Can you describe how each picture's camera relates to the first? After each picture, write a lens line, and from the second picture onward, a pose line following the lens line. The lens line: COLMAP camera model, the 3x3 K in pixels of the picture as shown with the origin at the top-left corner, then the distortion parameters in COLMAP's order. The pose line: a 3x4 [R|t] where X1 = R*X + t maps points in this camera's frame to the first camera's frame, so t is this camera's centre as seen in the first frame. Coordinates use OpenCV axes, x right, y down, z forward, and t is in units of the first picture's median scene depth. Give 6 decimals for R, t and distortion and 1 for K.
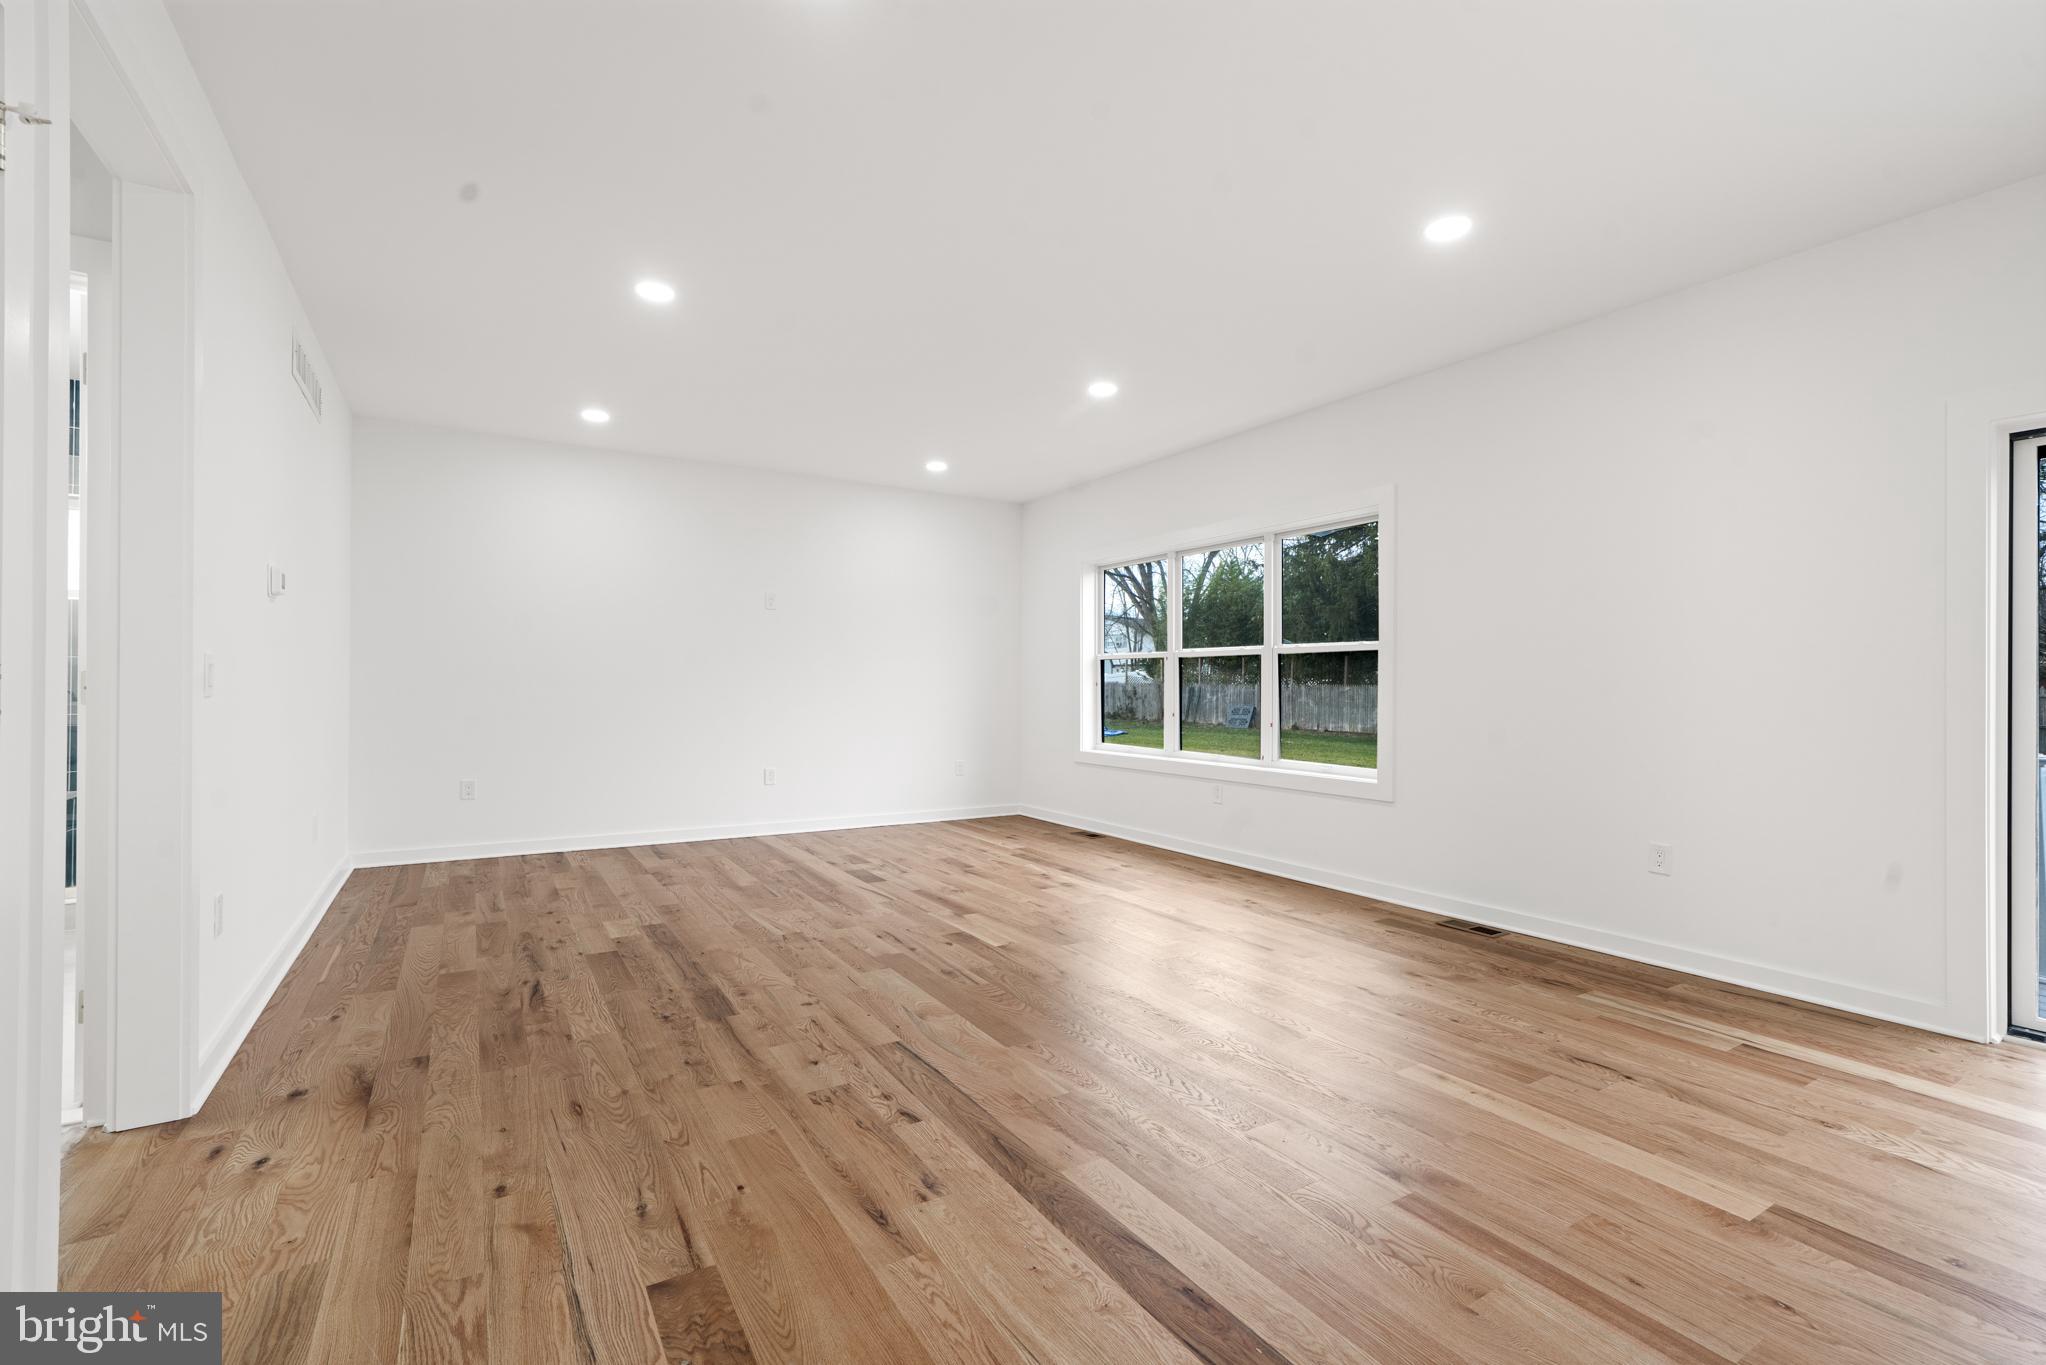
lens RADIAL K [[885.3, 0, 1018.0], [0, 885.3, 687.3], [0, 0, 1]] dist [-0.001409, 0.000039]
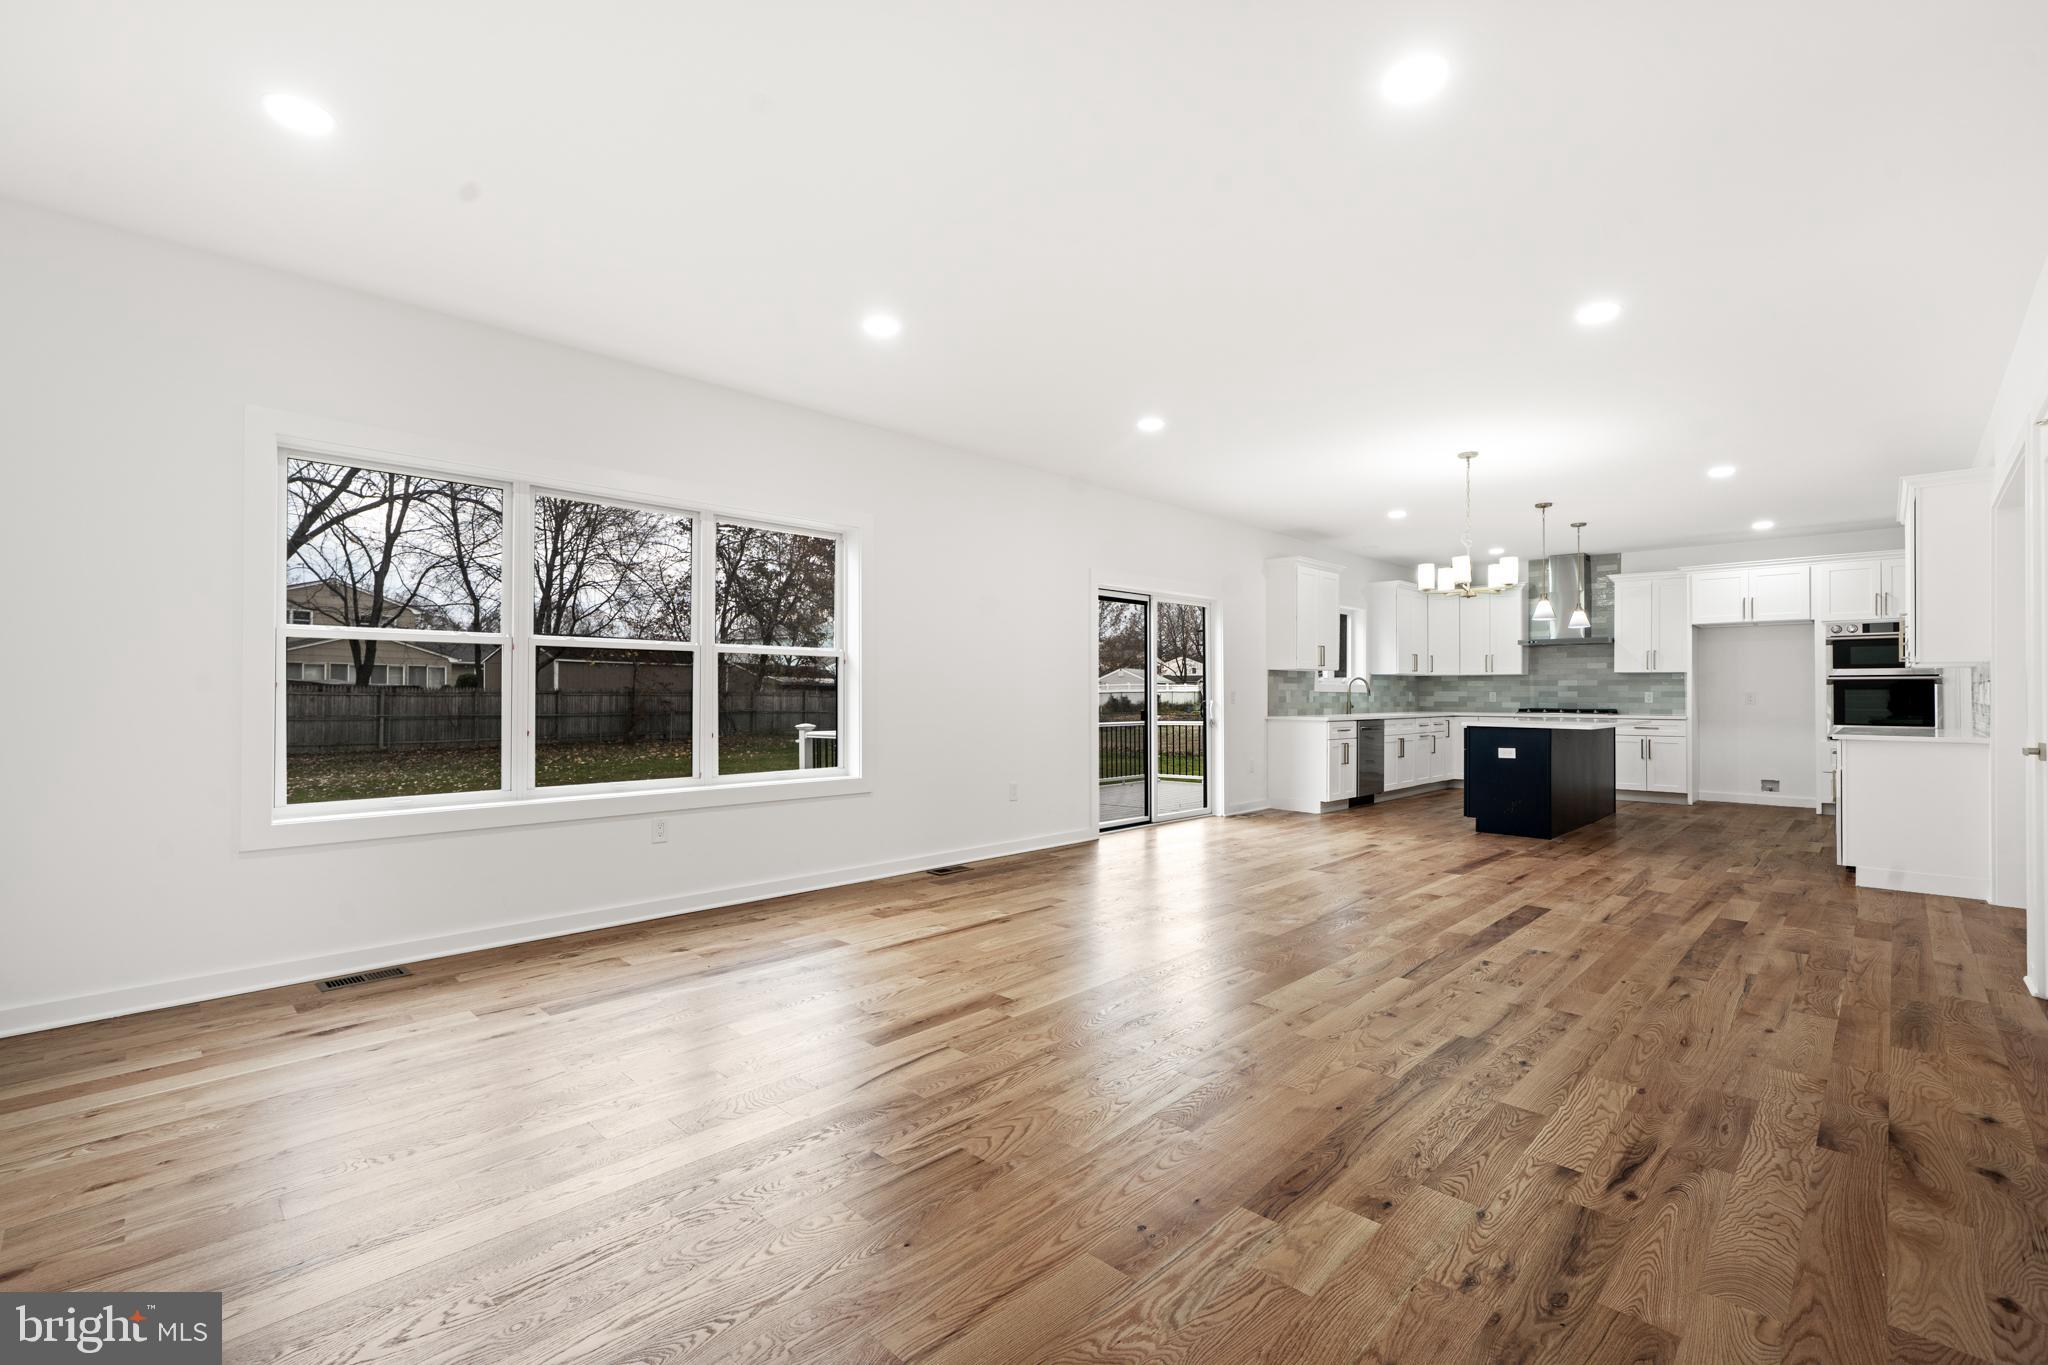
lens RADIAL K [[886.2, 0, 1002.3], [0, 886.2, 684.7], [0, 0, 1]] dist [-0.001409, 0.000039]
pose [[-0.222101, 0.003487, 0.975017, -0.775329], [-0.001483, 0.999991, -0.003914, -0.006606], [-0.975023, -0.002315, -0.222094, 1.146387]]
